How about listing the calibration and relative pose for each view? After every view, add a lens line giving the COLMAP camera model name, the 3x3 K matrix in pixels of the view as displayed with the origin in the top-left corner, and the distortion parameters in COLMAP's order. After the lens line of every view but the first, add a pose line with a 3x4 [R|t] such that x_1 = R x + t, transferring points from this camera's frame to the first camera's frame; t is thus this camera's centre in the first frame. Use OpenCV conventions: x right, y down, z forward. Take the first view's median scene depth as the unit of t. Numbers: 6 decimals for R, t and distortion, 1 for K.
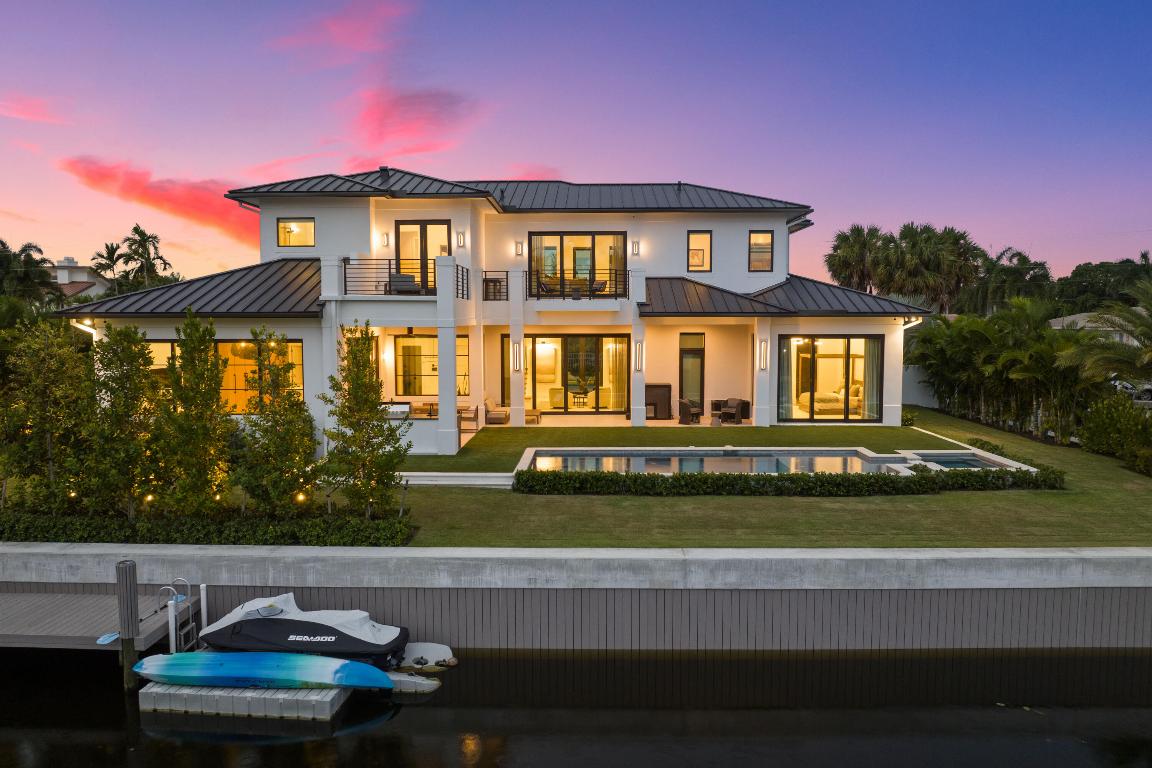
lens RADIAL K [[807.3, 0, 588.6], [0, 807.3, 382.5], [0, 0, 1]] dist [-0.036260, 0.004985]
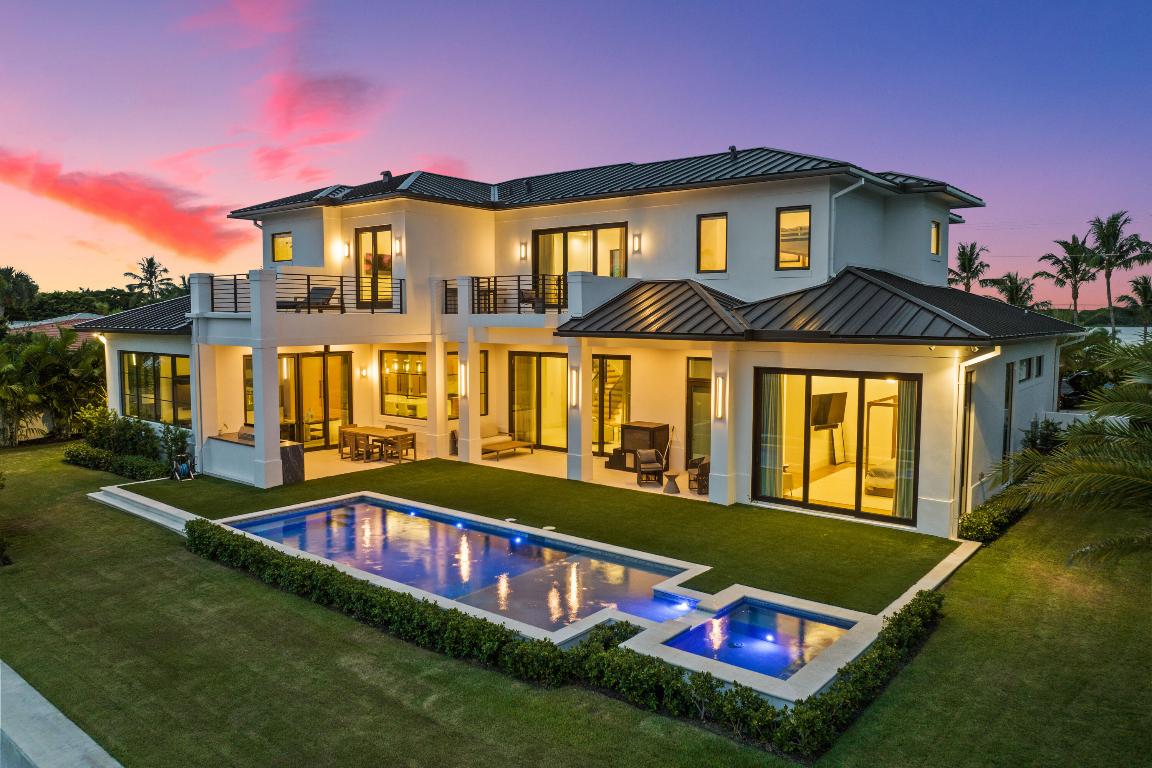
lens RADIAL K [[807.3, 0, 588.6], [0, 807.3, 382.5], [0, 0, 1]] dist [-0.036260, 0.004985]
pose [[0.791517, 0.054165, -0.608742, 0.524067], [-0.052287, 0.998414, 0.020851, -0.052938], [0.608907, 0.015325, 0.793094, 0.399569]]
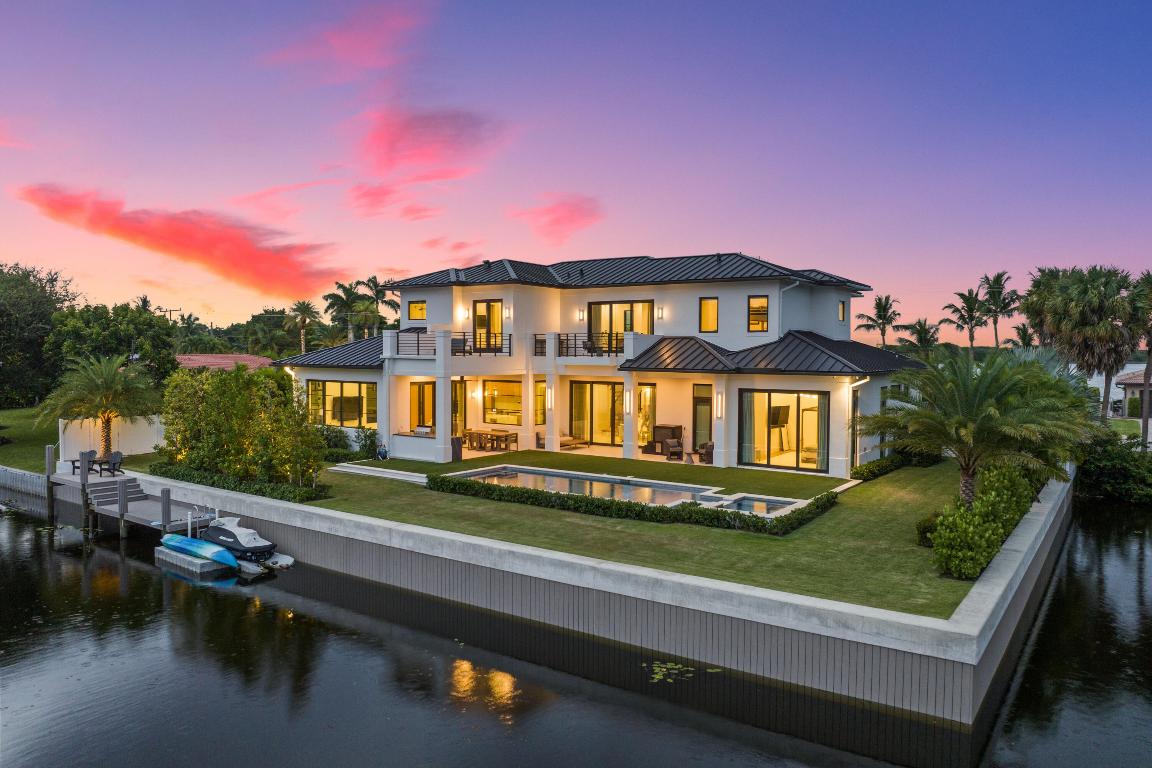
lens RADIAL K [[807.3, 0, 588.6], [0, 807.3, 382.5], [0, 0, 1]] dist [-0.036260, 0.004985]
pose [[0.833571, 0.028988, -0.551651, 0.686923], [-0.052296, 0.998278, -0.026564, -0.025888], [0.549931, 0.050992, 0.833652, -0.074898]]
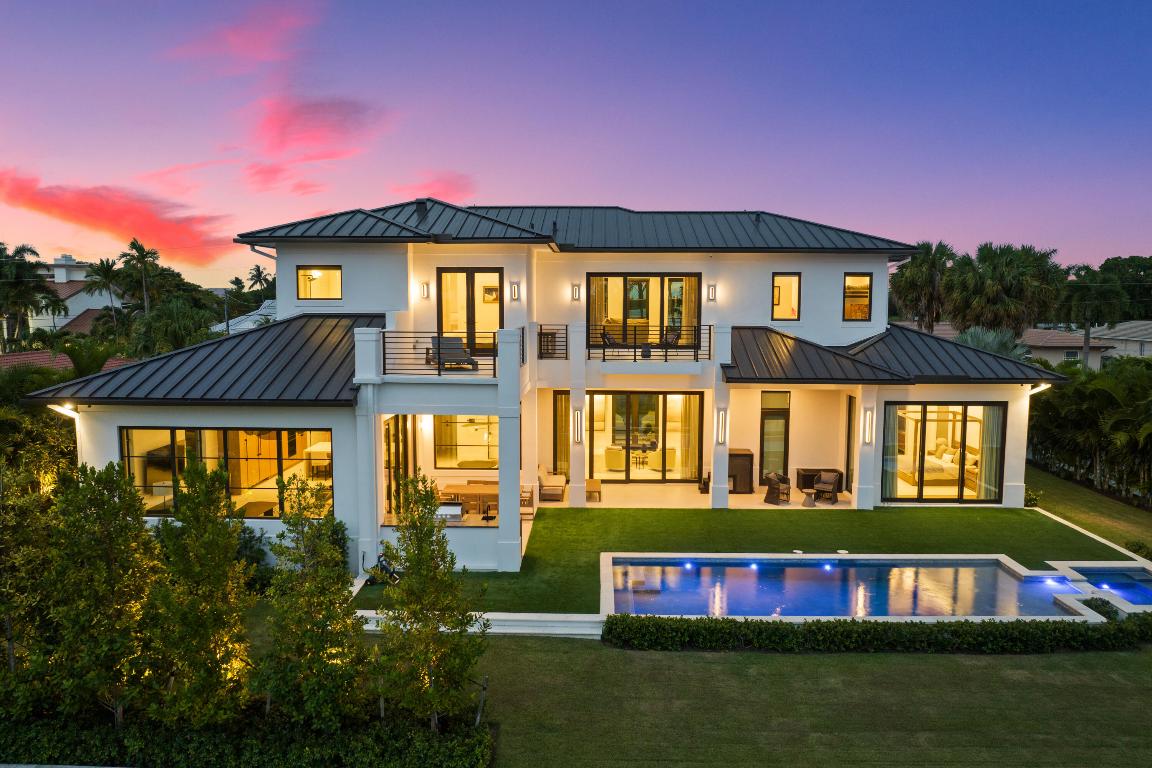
lens RADIAL K [[807.3, 0, 588.6], [0, 807.3, 382.5], [0, 0, 1]] dist [-0.036260, 0.004985]
pose [[0.999970, 0.006574, -0.004036, -0.073421], [-0.006477, 0.999701, 0.023571, -0.096410], [0.004189, -0.023544, 0.999714, 0.148530]]
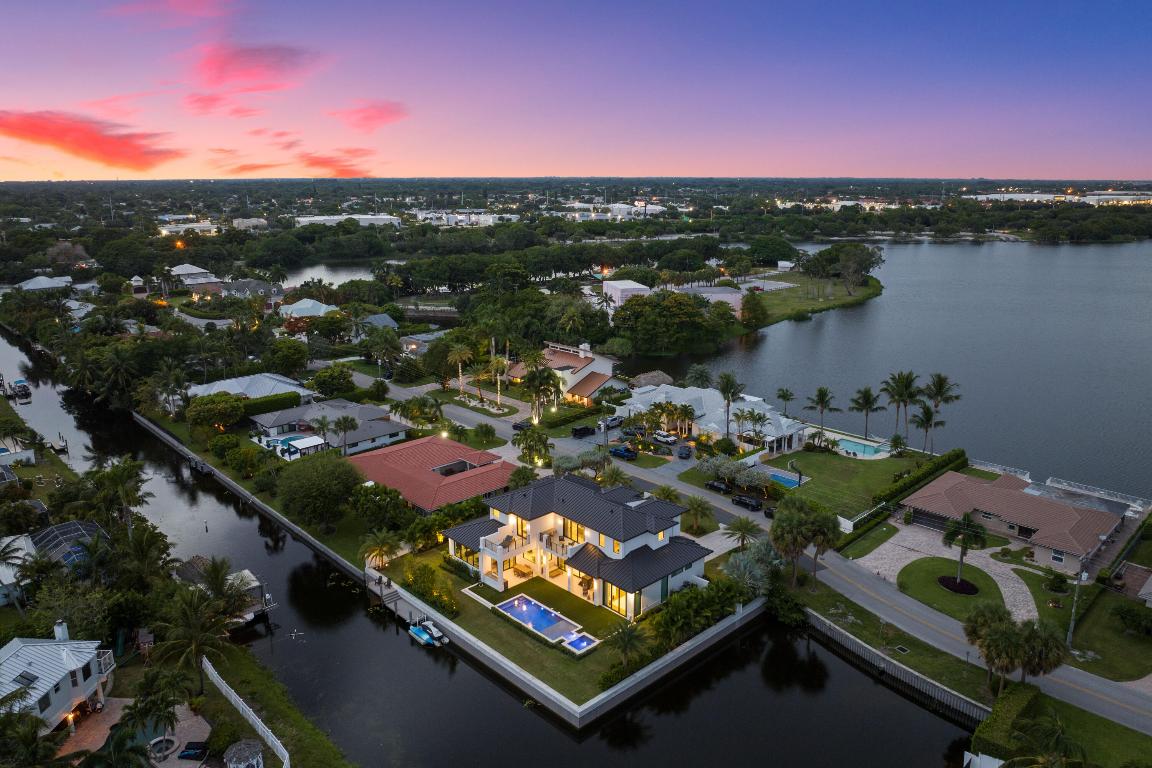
lens RADIAL K [[807.3, 0, 588.6], [0, 807.3, 382.5], [0, 0, 1]] dist [-0.036260, 0.004985]
pose [[0.709182, 0.178072, -0.682167, 2.183484], [-0.060403, 0.979366, 0.192857, -1.403295], [0.702433, -0.095566, 0.705305, -1.167224]]
